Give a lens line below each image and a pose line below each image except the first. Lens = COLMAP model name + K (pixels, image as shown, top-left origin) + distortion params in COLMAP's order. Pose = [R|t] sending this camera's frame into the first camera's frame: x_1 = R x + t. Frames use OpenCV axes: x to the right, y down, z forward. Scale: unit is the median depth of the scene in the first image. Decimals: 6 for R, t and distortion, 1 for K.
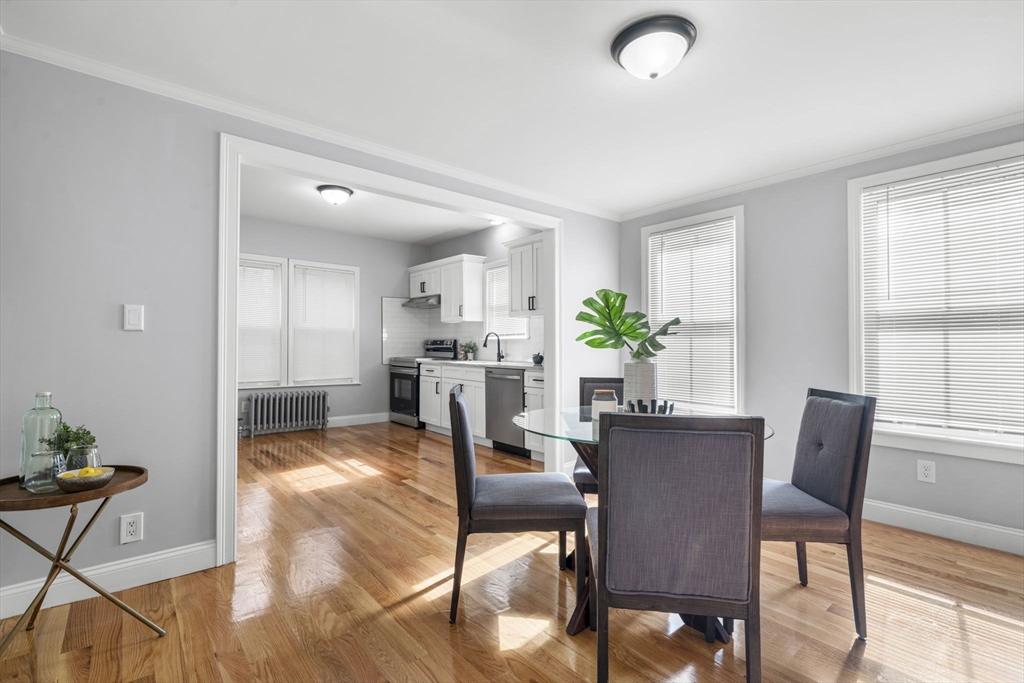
lens RADIAL K [[473.3, 0, 507.7], [0, 473.3, 337.7], [0, 0, 1]] dist [0.006953, 0.000138]
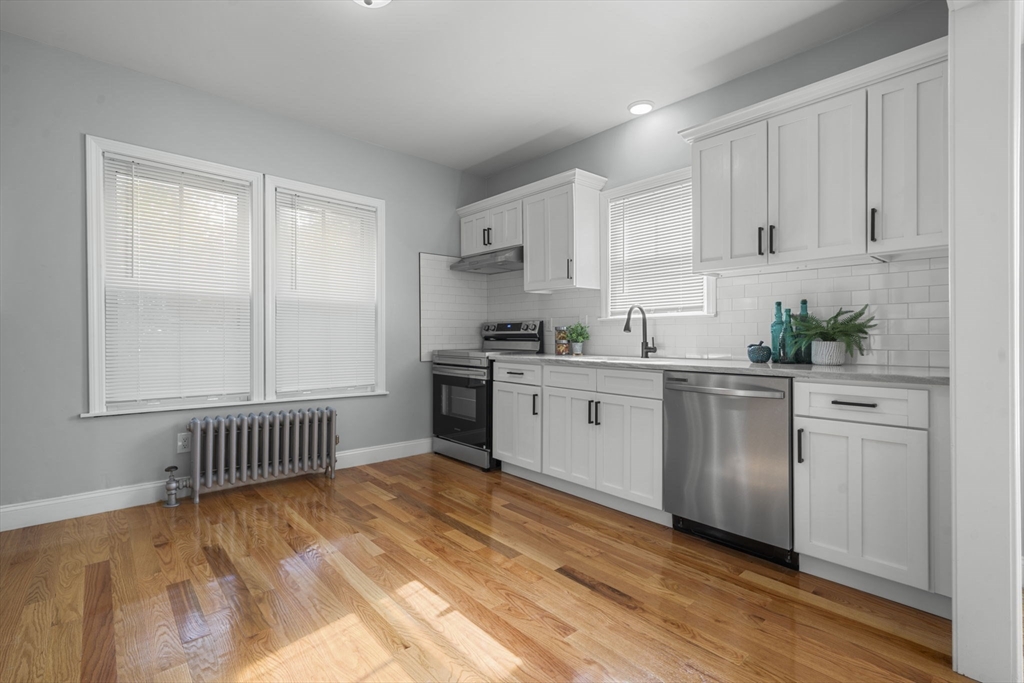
lens RADIAL K [[473.3, 0, 507.1], [0, 473.3, 336.1], [0, 0, 1]] dist [0.006953, 0.000138]
pose [[0.999441, 0.000573, 0.033417, -0.193672], [-0.001064, 0.999892, 0.014684, 0.015977], [-0.033405, -0.014711, 0.999334, 0.425503]]
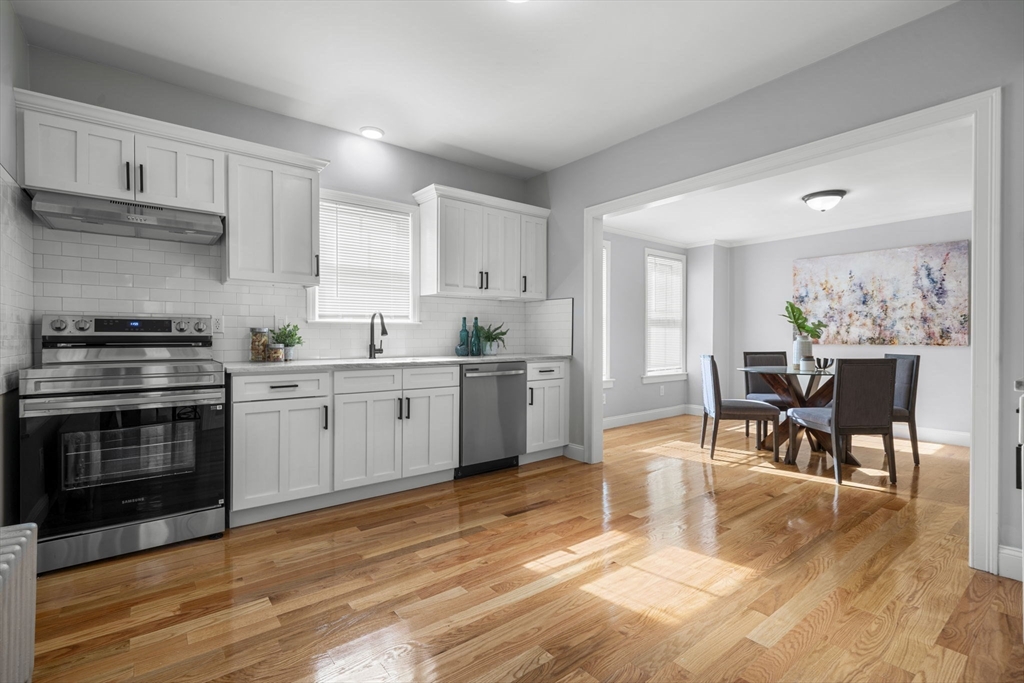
lens RADIAL K [[473.3, 0, 513.2], [0, 473.3, 340.4], [0, 0, 1]] dist [0.006953, 0.000138]
pose [[0.013587, -0.009607, 0.999862, -0.618418], [-0.016725, 0.999812, 0.009834, 0.016625], [-0.999768, -0.016856, 0.013424, 0.771522]]
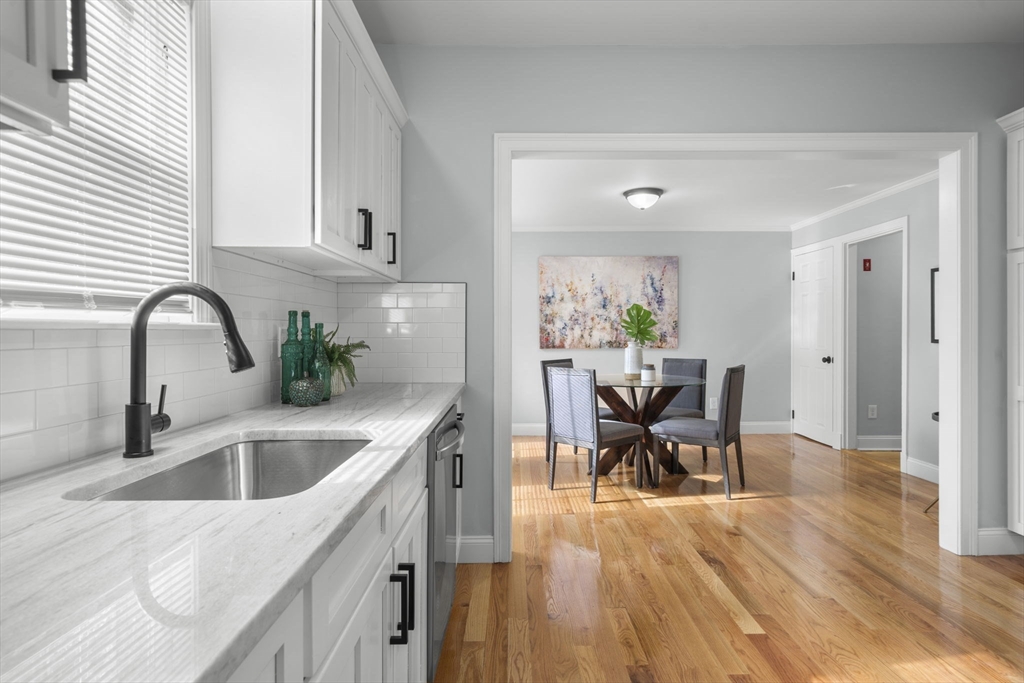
lens RADIAL K [[539.5, 0, 514.5], [0, 539.5, 337.4], [0, 0, 1]] dist [0.003490, -0.001522]
pose [[-0.778456, -0.005497, 0.627675, -0.238113], [-0.009775, 0.999947, -0.003366, 0.007324], [-0.627622, -0.008756, -0.778469, 1.023337]]
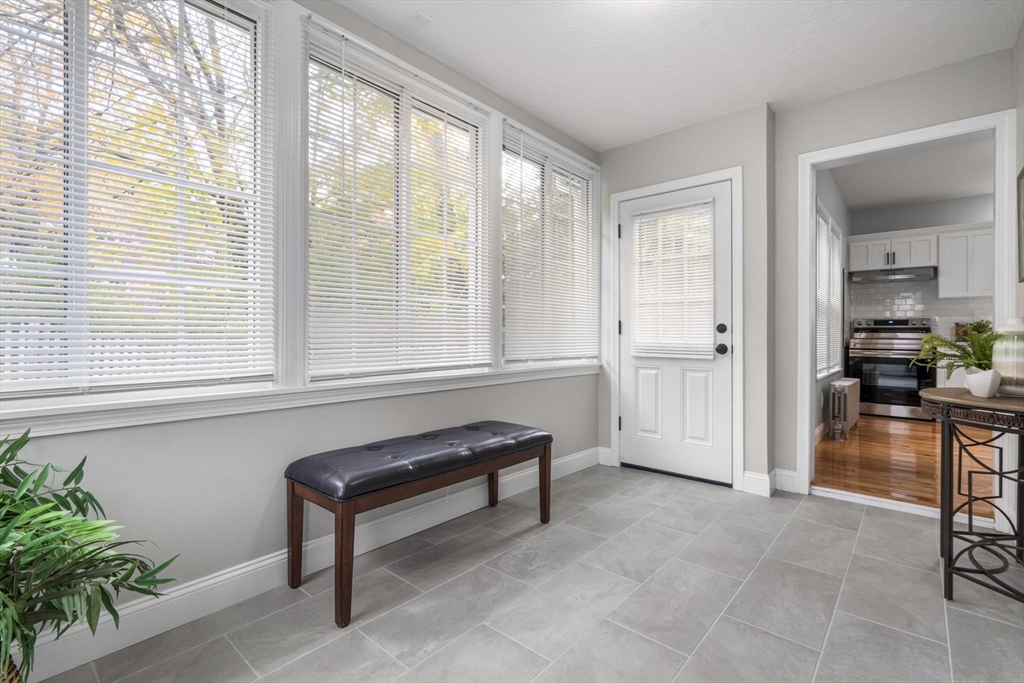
lens RADIAL K [[473.3, 0, 513.0], [0, 473.3, 335.6], [0, 0, 1]] dist [0.006953, 0.000138]
pose [[0.985619, -0.004922, 0.168913, -1.123328], [0.000524, 0.999660, 0.026074, 0.013851], [-0.168984, -0.025610, 0.985286, 0.286617]]
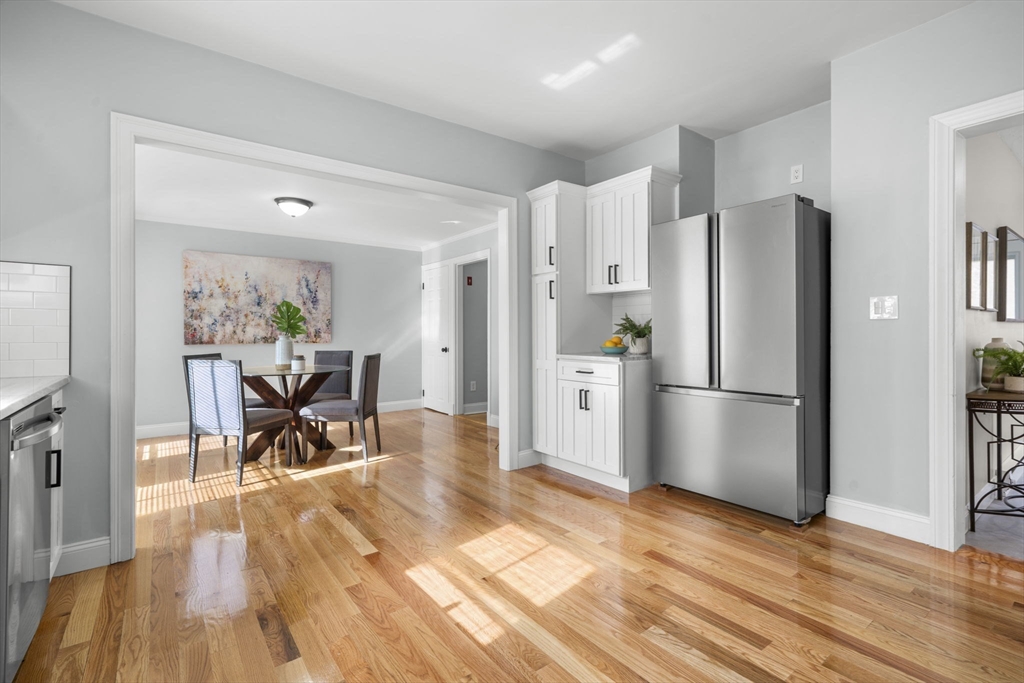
lens RADIAL K [[473.3, 0, 513.7], [0, 473.3, 334.9], [0, 0, 1]] dist [0.006953, 0.000138]
pose [[-0.999117, -0.000576, 0.042012, -0.277291], [-0.001167, 0.999901, -0.014054, 0.018027], [-0.041999, -0.014091, -0.999018, 1.046999]]
